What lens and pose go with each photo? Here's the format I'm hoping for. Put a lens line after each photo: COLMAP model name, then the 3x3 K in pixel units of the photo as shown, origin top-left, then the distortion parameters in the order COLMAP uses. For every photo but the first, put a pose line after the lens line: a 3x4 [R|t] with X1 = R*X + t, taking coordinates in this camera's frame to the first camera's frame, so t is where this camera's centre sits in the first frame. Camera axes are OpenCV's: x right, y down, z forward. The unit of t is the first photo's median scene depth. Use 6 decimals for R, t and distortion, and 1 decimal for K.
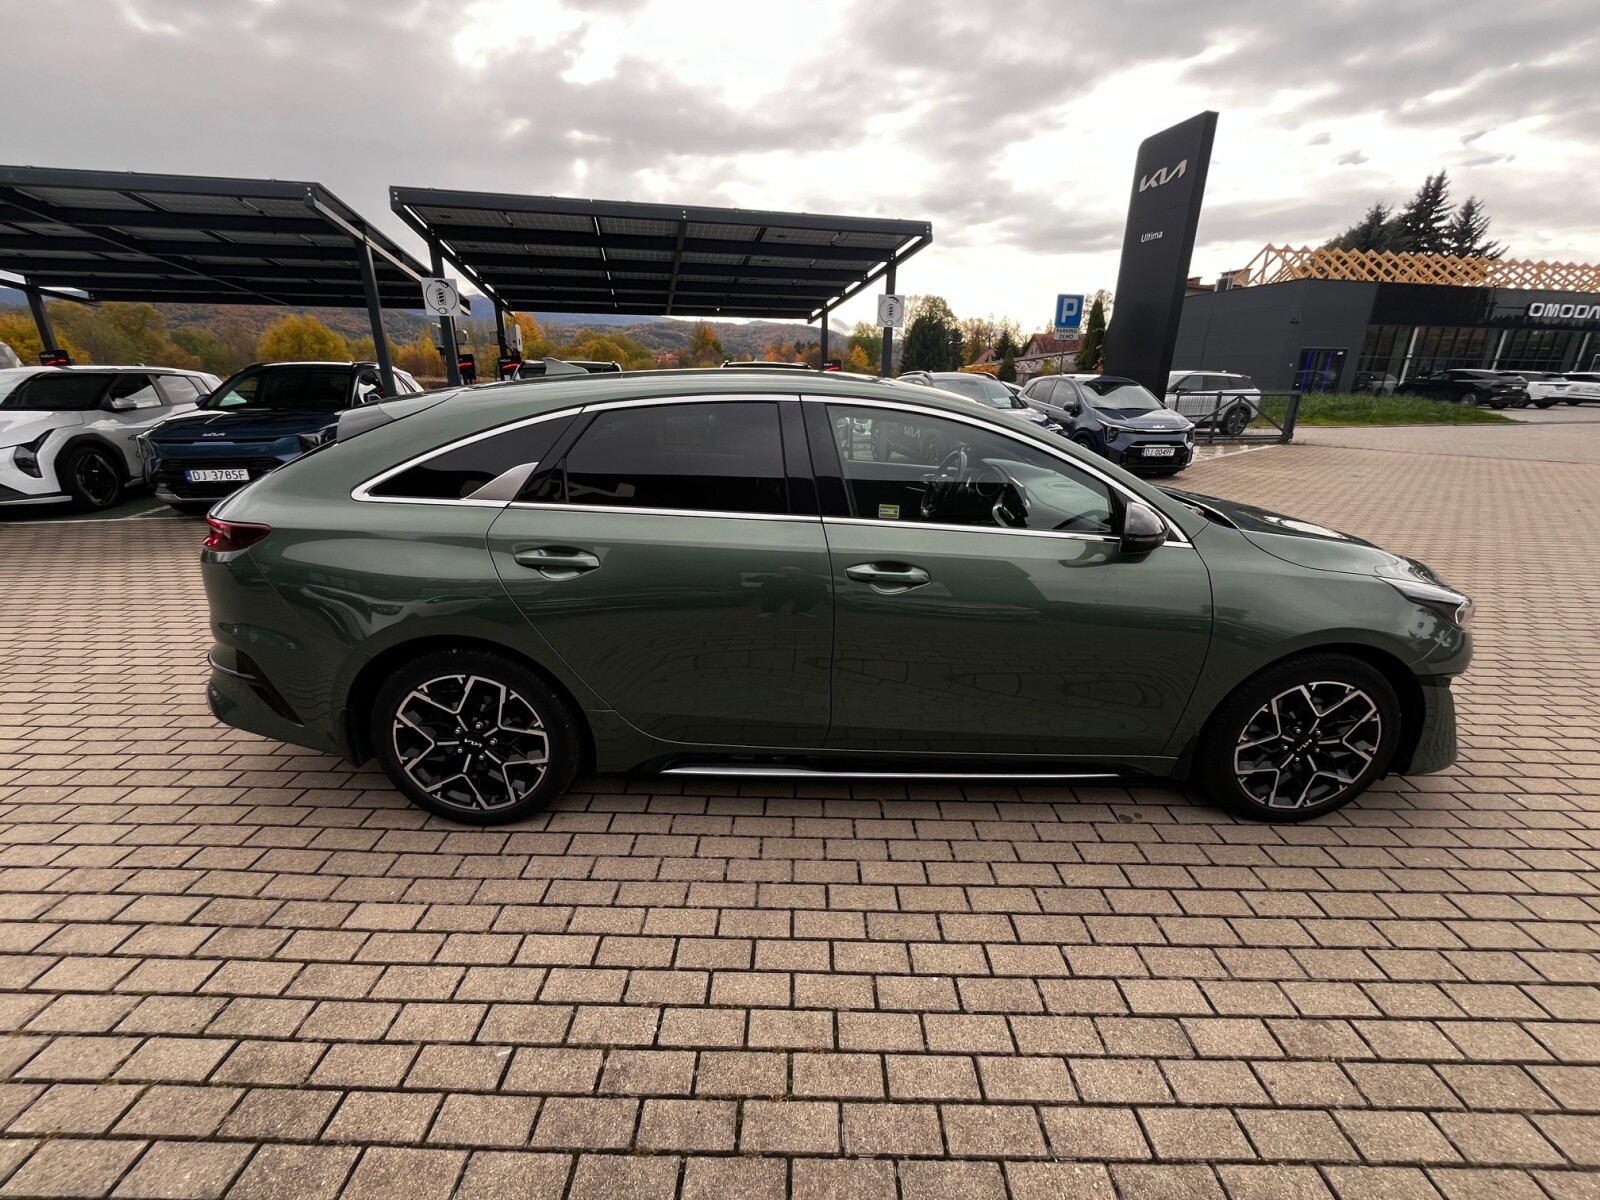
lens RADIAL K [[640.1, 0, 799.8], [0, 640.1, 599.4], [0, 0, 1]] dist [-0.002557, -0.000309]
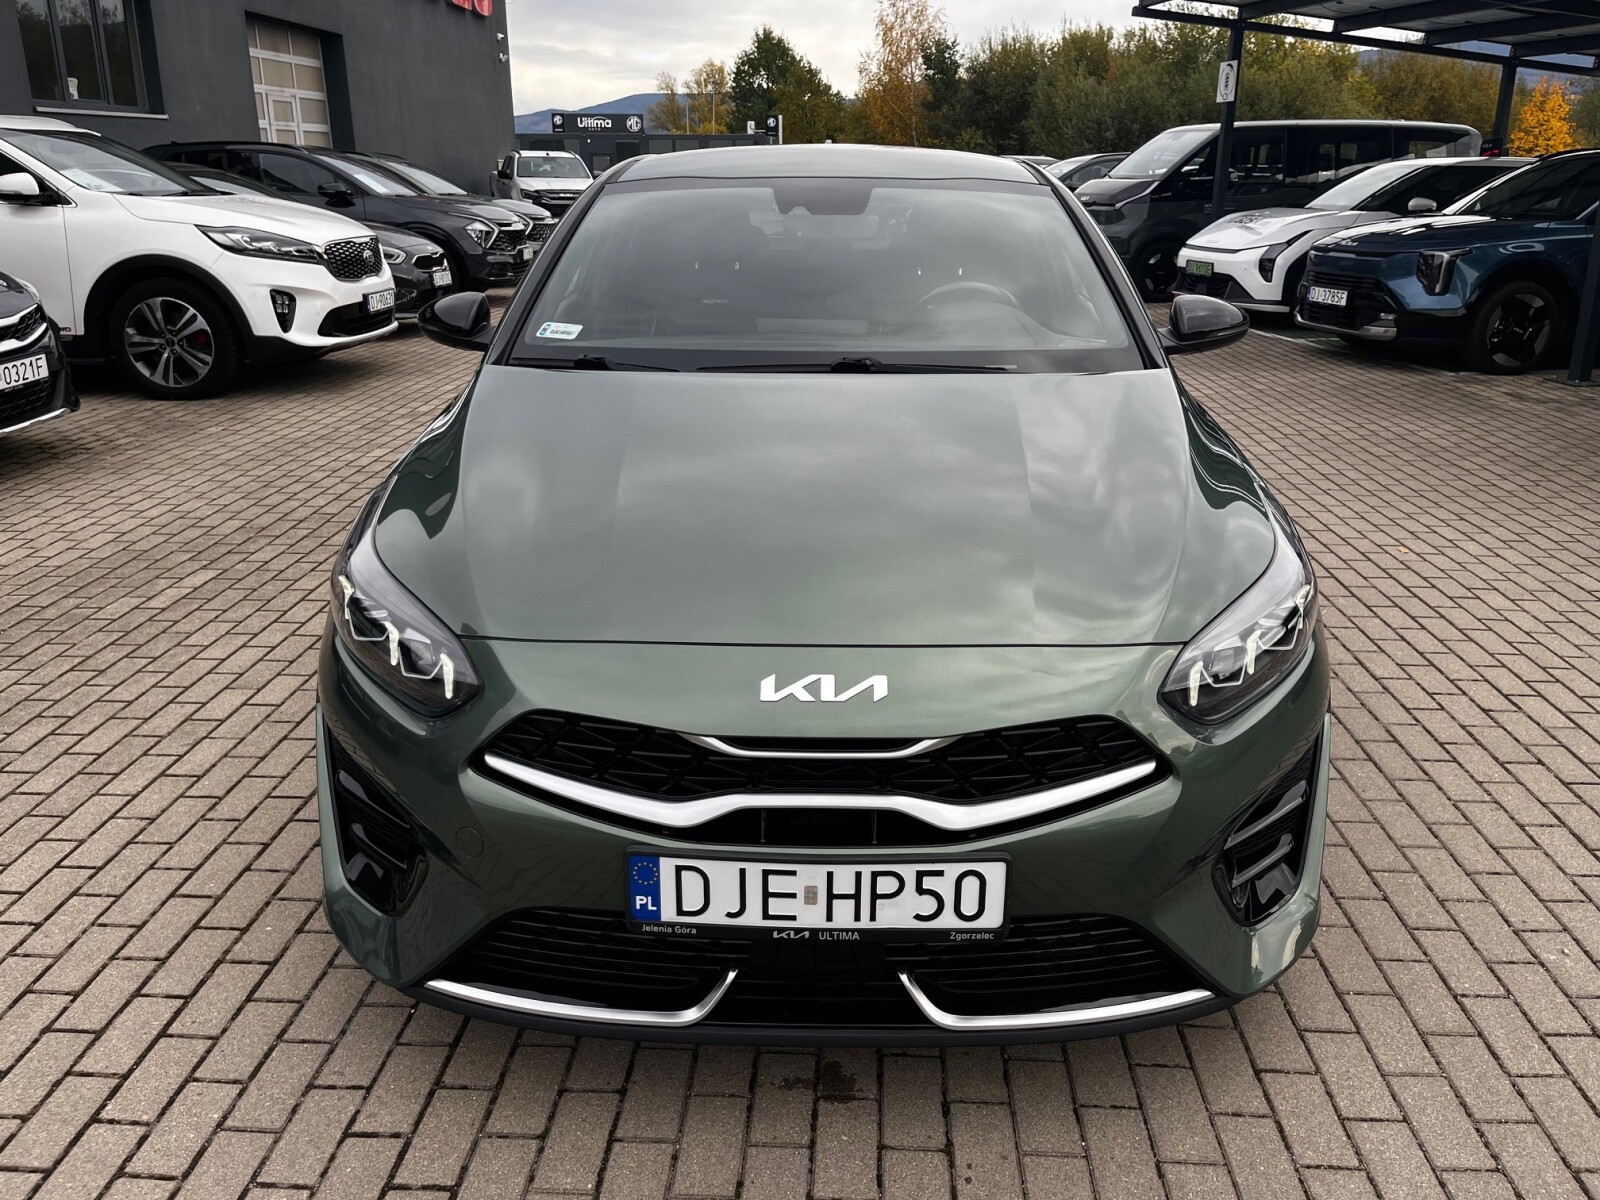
lens RADIAL K [[1213.3, 0, 808.7], [0, 1213.3, 598.2], [0, 0, 1]] dist [0.077288, -0.123613]
pose [[-0.042268, 0.318450, -0.946997, 2.106450], [-0.325528, 0.891732, 0.314396, -0.426102], [0.944587, 0.321563, 0.065972, 1.404581]]
